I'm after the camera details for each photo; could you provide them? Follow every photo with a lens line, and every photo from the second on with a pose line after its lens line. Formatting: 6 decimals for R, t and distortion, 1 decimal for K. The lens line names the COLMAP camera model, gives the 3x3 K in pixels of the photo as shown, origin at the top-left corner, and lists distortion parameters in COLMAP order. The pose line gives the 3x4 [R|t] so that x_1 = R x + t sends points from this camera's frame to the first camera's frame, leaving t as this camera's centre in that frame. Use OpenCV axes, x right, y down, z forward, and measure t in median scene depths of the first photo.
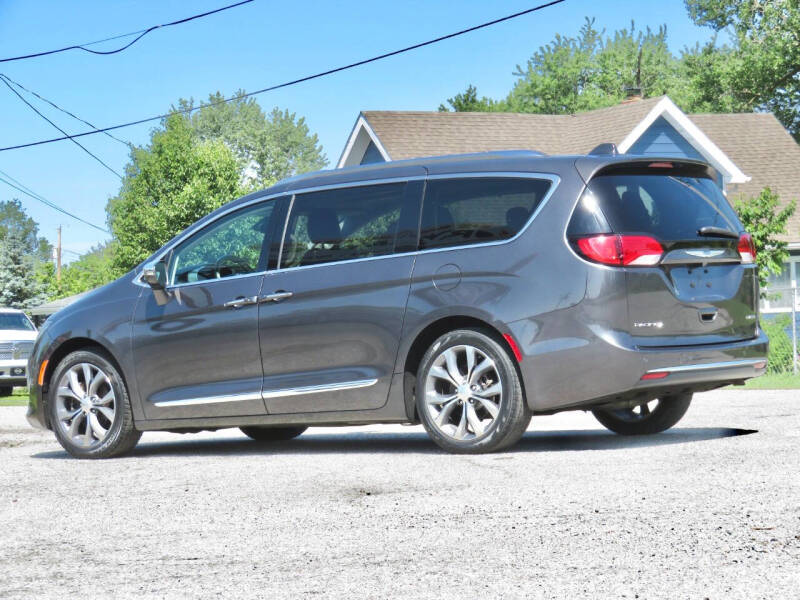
lens RADIAL K [[2376.6, 0, 400.0], [0, 2376.6, 300.0], [0, 0, 1]] dist [0.067386, -1.301191]
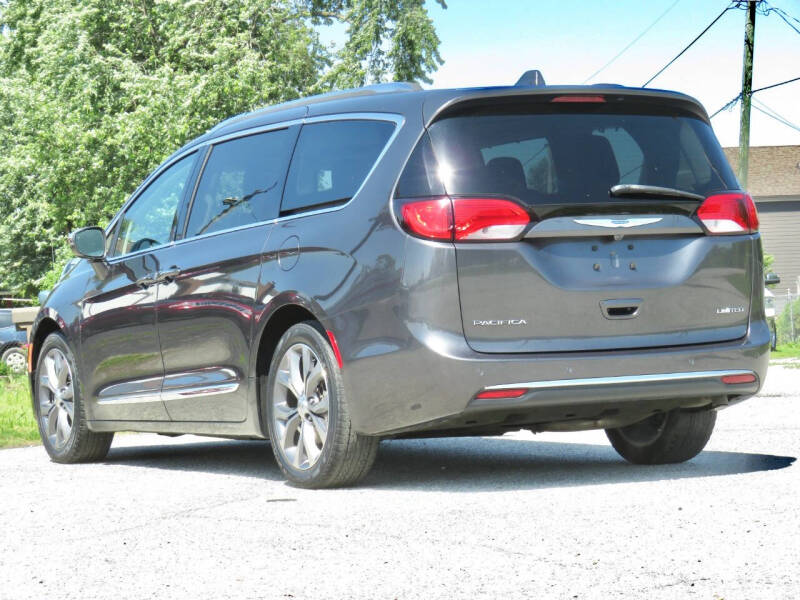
lens RADIAL K [[2376.6, 0, 400.0], [0, 2376.6, 300.0], [0, 0, 1]] dist [0.067386, -1.301191]
pose [[0.916587, 0.014339, -0.399577, 0.352990], [-0.003872, 0.999628, 0.026990, -0.015169], [0.399816, -0.023192, 0.916302, 0.318069]]
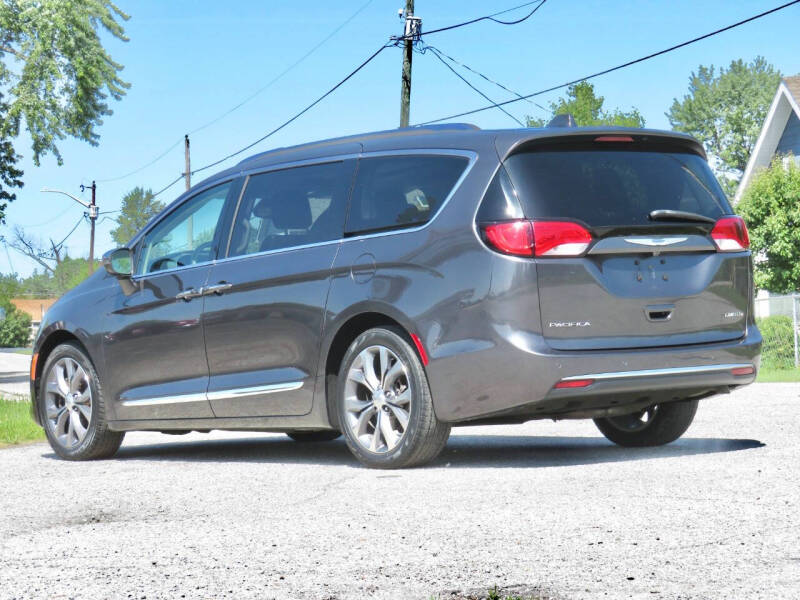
lens RADIAL K [[2376.6, 0, 400.0], [0, 2376.6, 300.0], [0, 0, 1]] dist [0.067386, -1.301191]
pose [[0.972532, 0.004456, -0.232727, 0.237839], [-0.001395, 0.999910, 0.013314, -0.009588], [0.232765, -0.012624, 0.972451, 0.141039]]
